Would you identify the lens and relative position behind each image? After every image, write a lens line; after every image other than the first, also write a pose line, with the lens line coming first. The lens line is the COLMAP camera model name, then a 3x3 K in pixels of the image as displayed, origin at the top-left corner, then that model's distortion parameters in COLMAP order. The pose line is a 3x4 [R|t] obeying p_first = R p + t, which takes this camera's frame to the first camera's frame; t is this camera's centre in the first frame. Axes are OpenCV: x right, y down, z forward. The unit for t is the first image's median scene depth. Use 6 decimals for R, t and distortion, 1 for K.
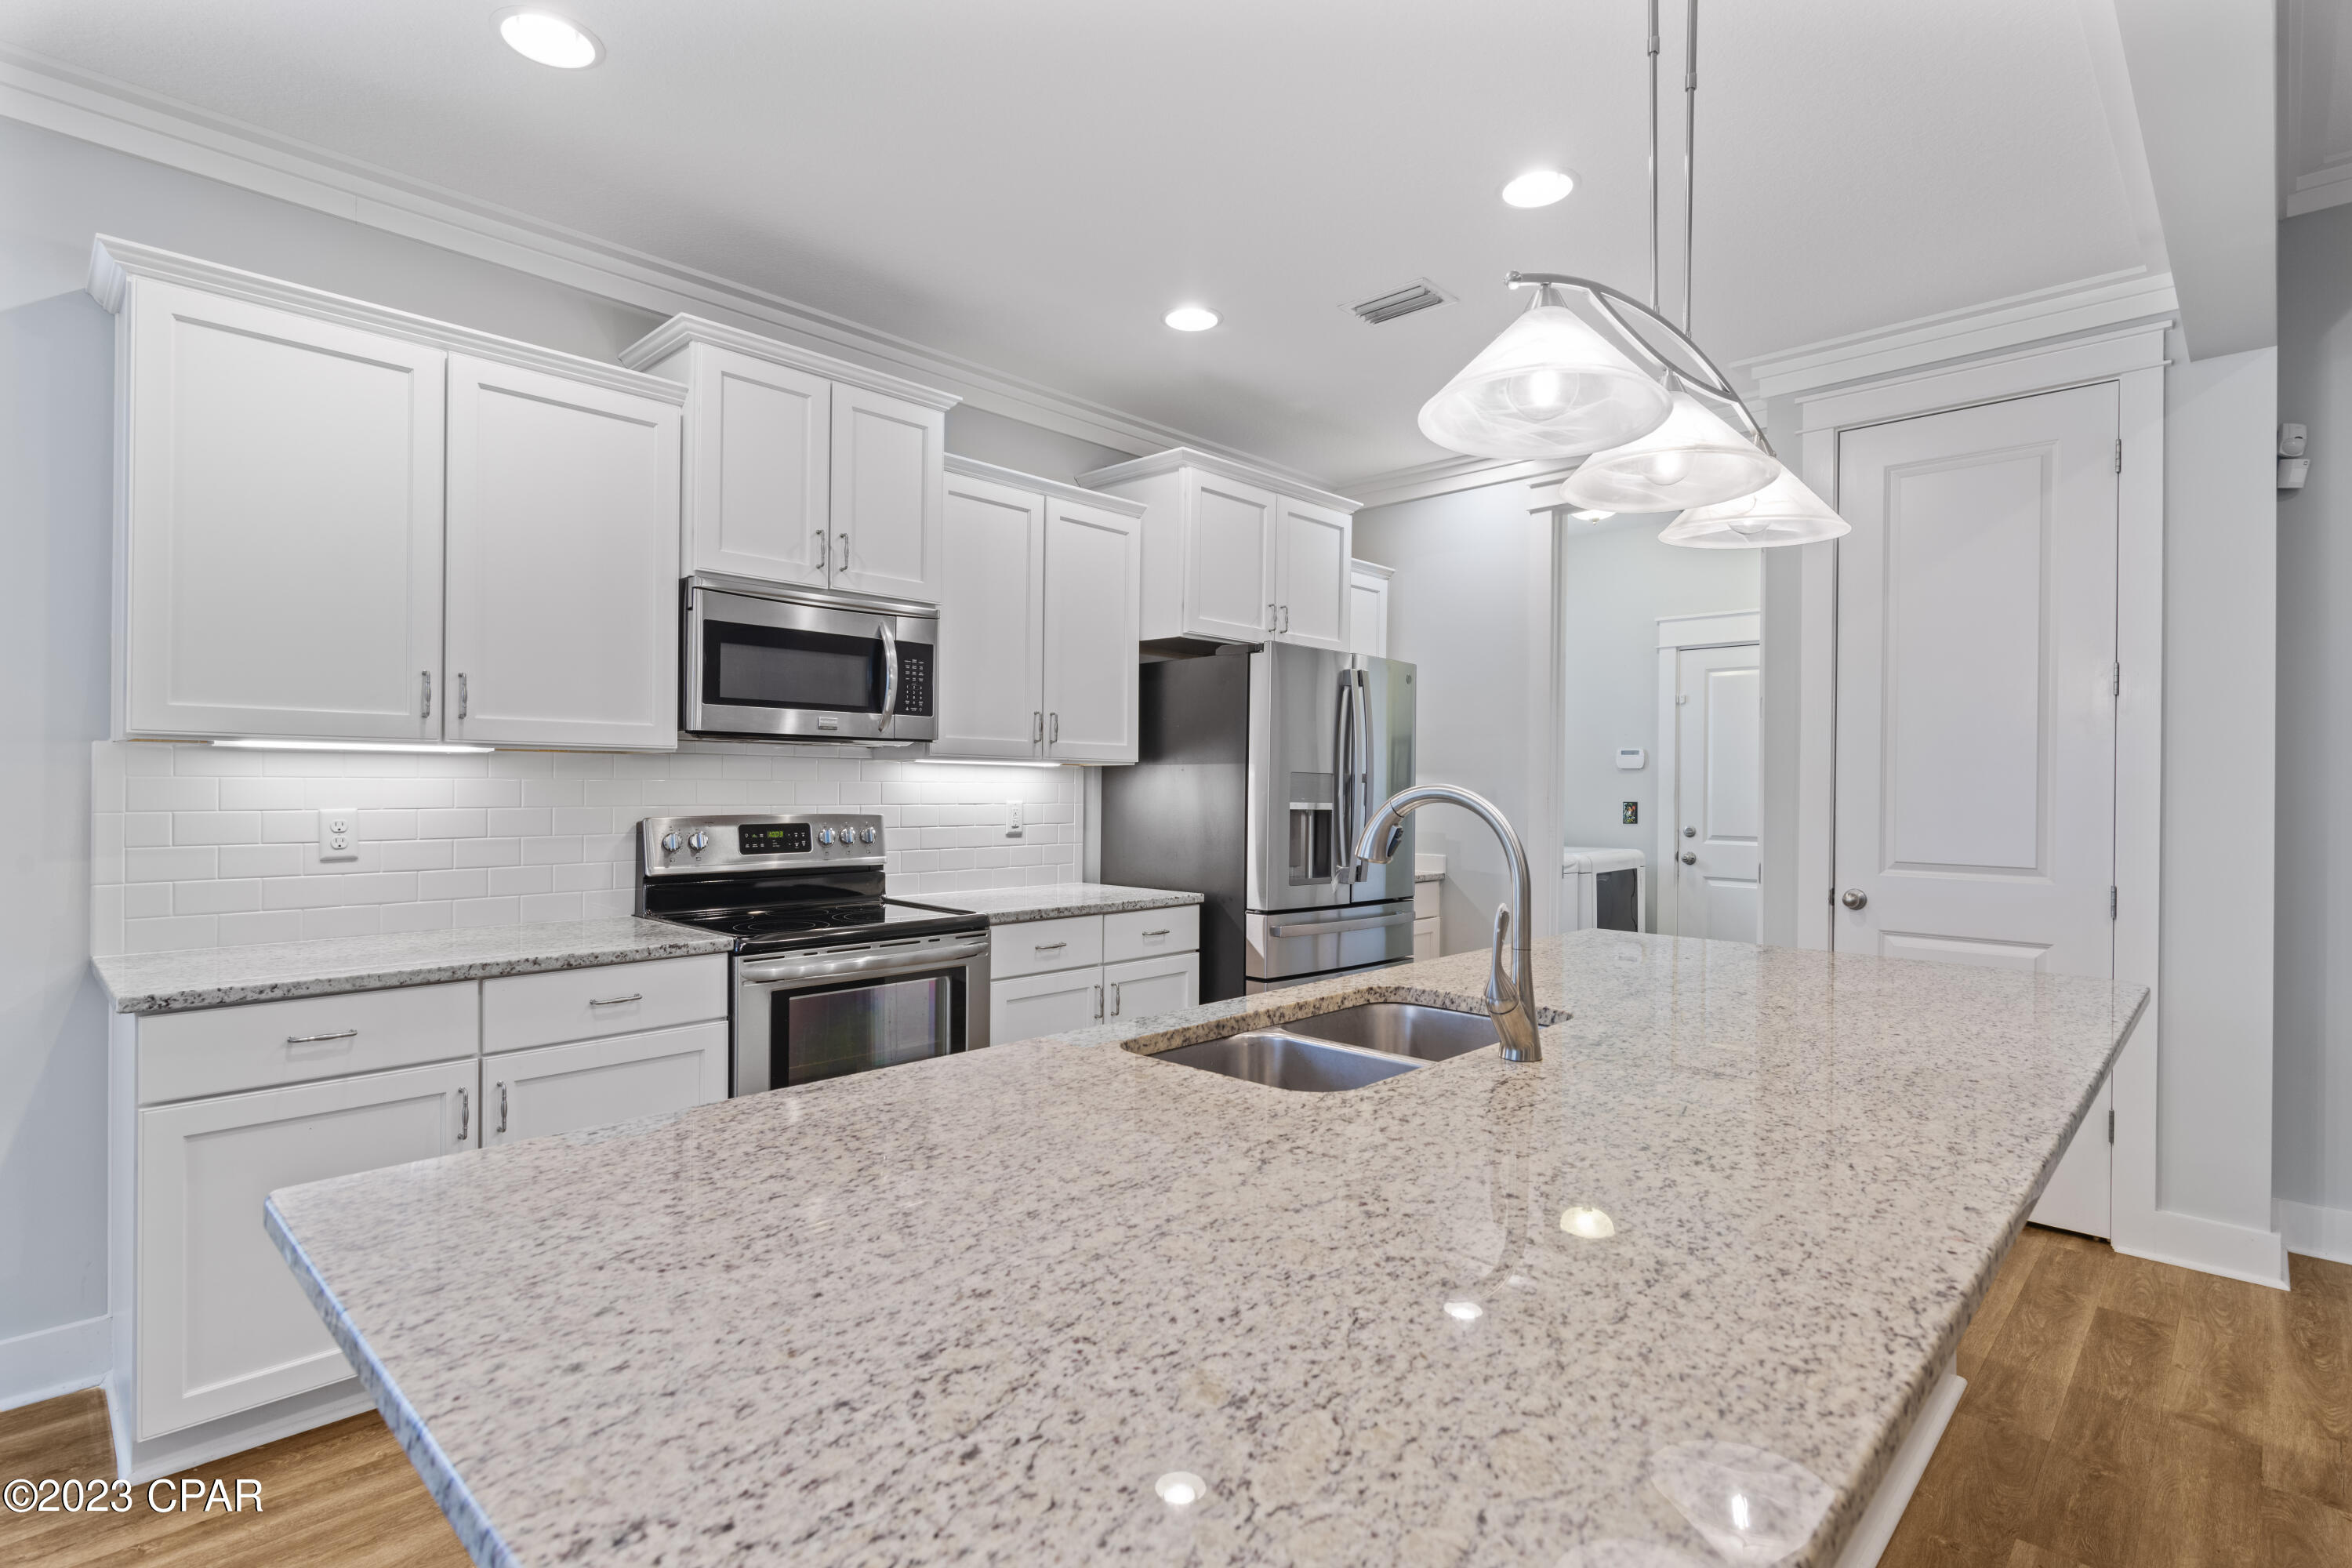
lens RADIAL K [[1140.0, 0, 1174.2], [0, 1140.0, 788.7], [0, 0, 1]] dist [0.003011, -0.000238]
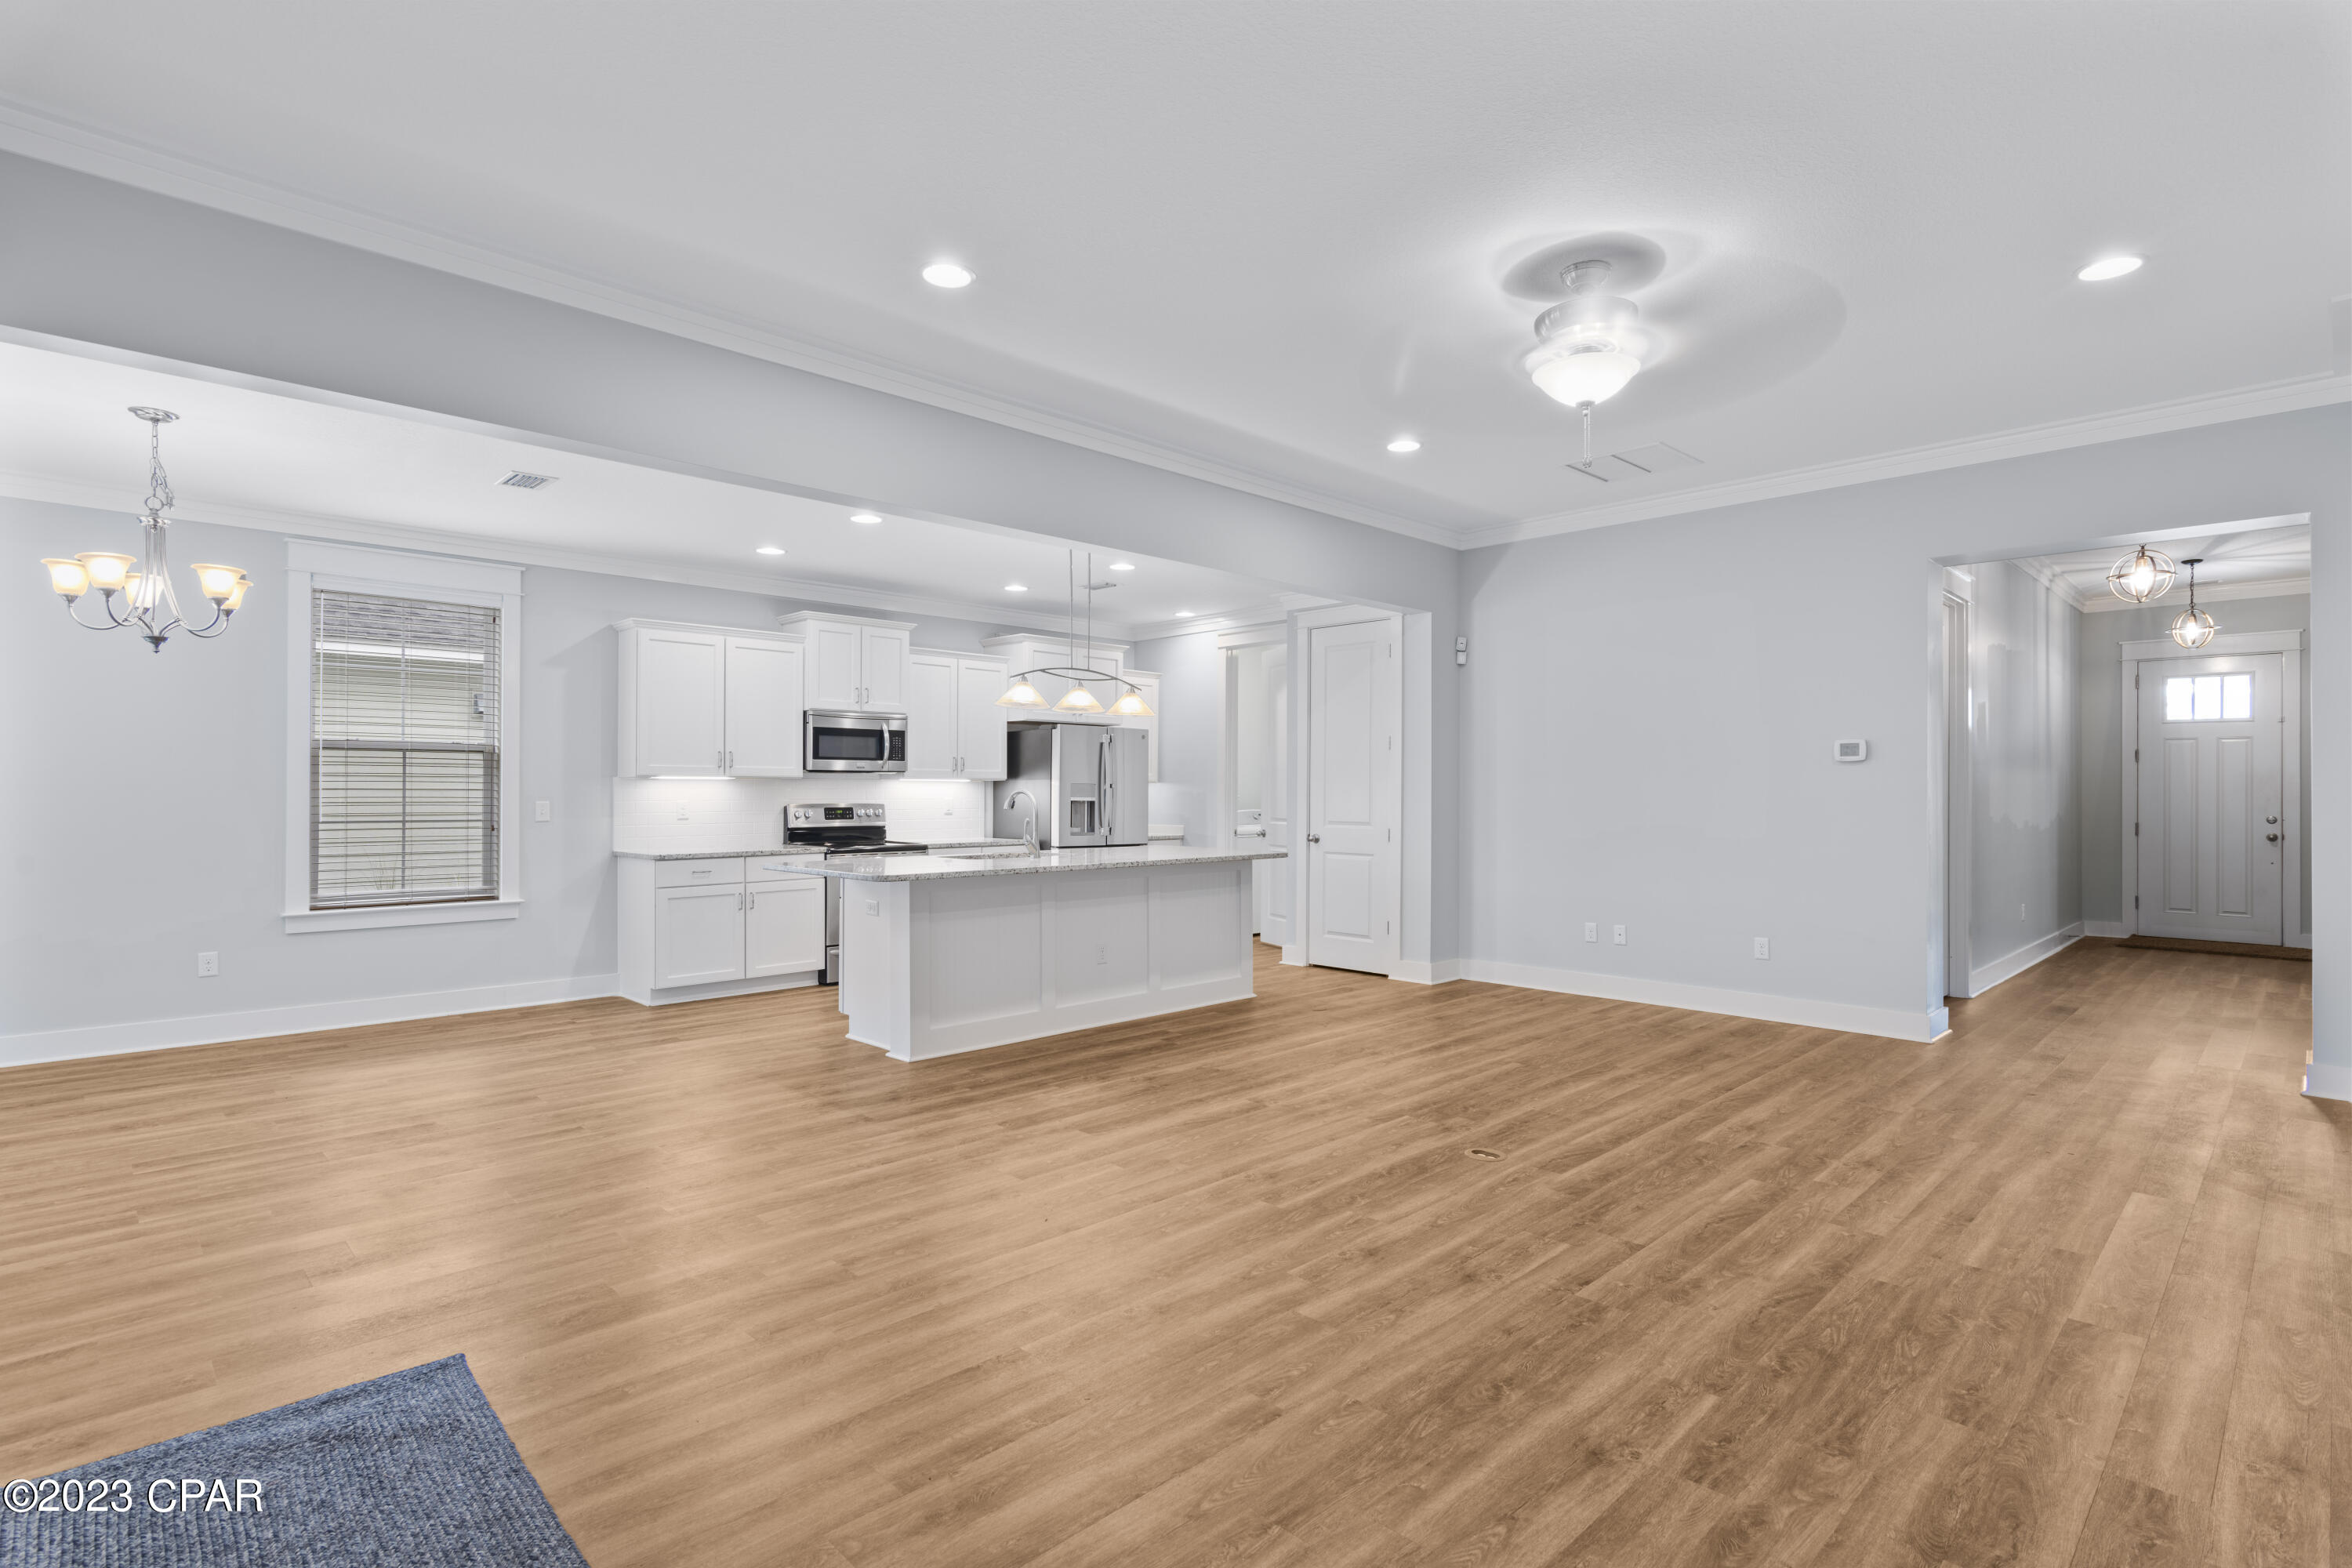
lens RADIAL K [[1140.0, 0, 1174.2], [0, 1140.0, 788.7], [0, 0, 1]] dist [0.003011, -0.000238]
pose [[0.999697, -0.007607, -0.023389, 0.403595], [0.007514, 0.999963, -0.004085, 0.007406], [0.023419, 0.003908, 0.999718, -1.355216]]
